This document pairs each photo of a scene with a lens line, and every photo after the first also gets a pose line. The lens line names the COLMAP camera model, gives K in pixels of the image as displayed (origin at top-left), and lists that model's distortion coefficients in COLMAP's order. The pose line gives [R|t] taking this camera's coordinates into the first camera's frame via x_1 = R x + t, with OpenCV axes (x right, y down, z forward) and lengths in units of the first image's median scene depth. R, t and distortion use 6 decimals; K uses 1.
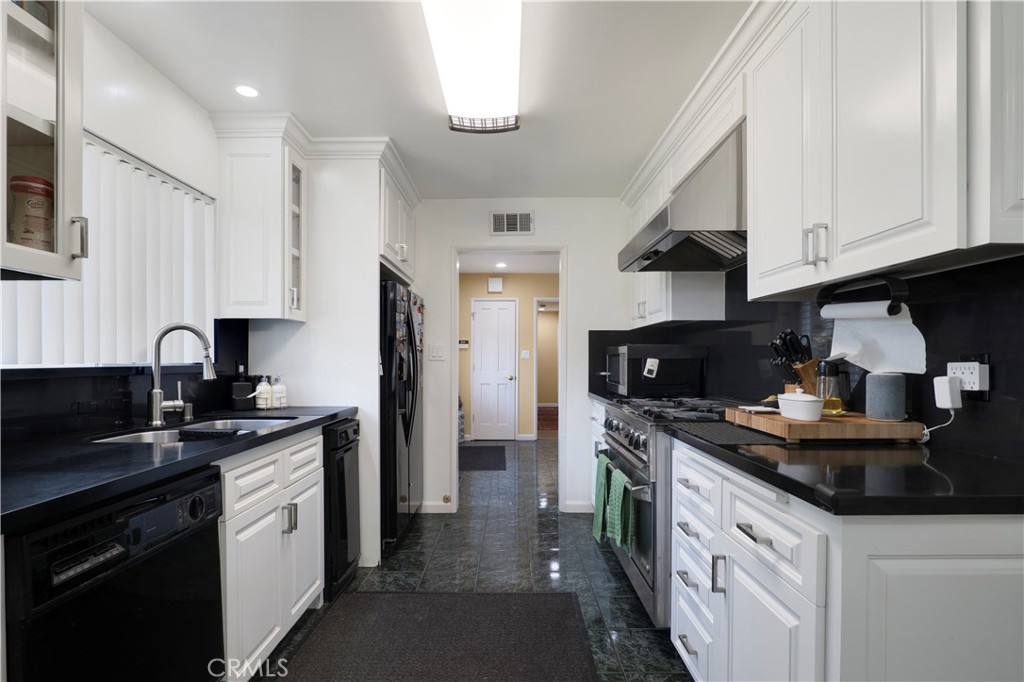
lens RADIAL K [[493.2, 0, 515.1], [0, 493.2, 363.0], [0, 0, 1]] dist [-0.011410, -0.000366]
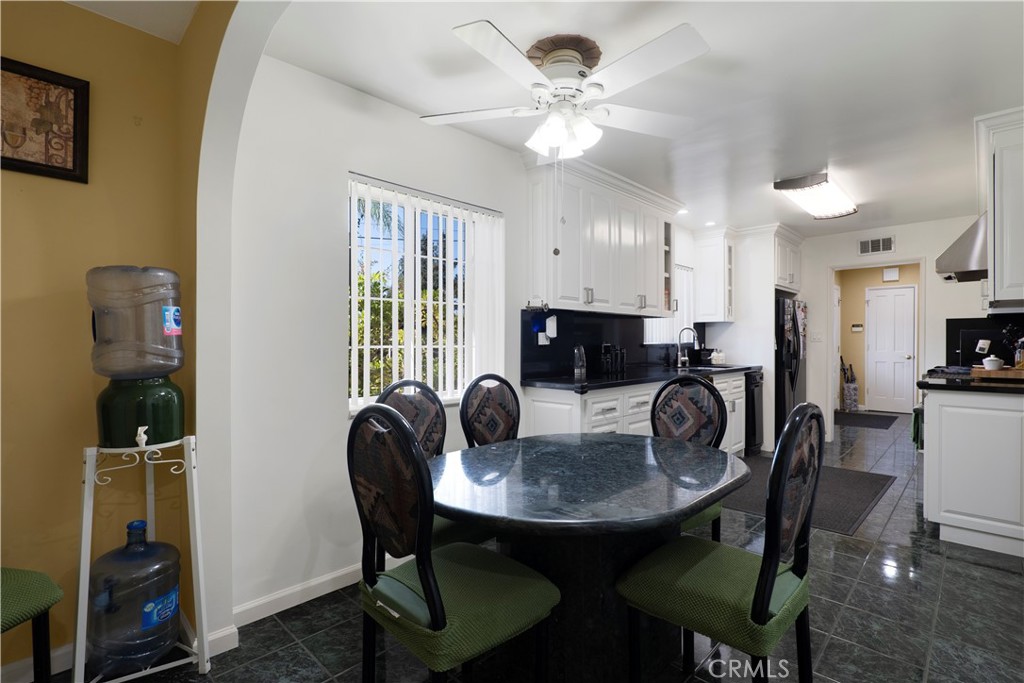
lens RADIAL K [[493.2, 0, 513.0], [0, 493.2, 341.0], [0, 0, 1]] dist [-0.011410, -0.000366]
pose [[0.713942, -0.001325, -0.700203, 0.327174], [-0.003233, 0.999981, -0.005188, 0.005824], [0.700197, 0.005968, 0.713925, -1.044218]]
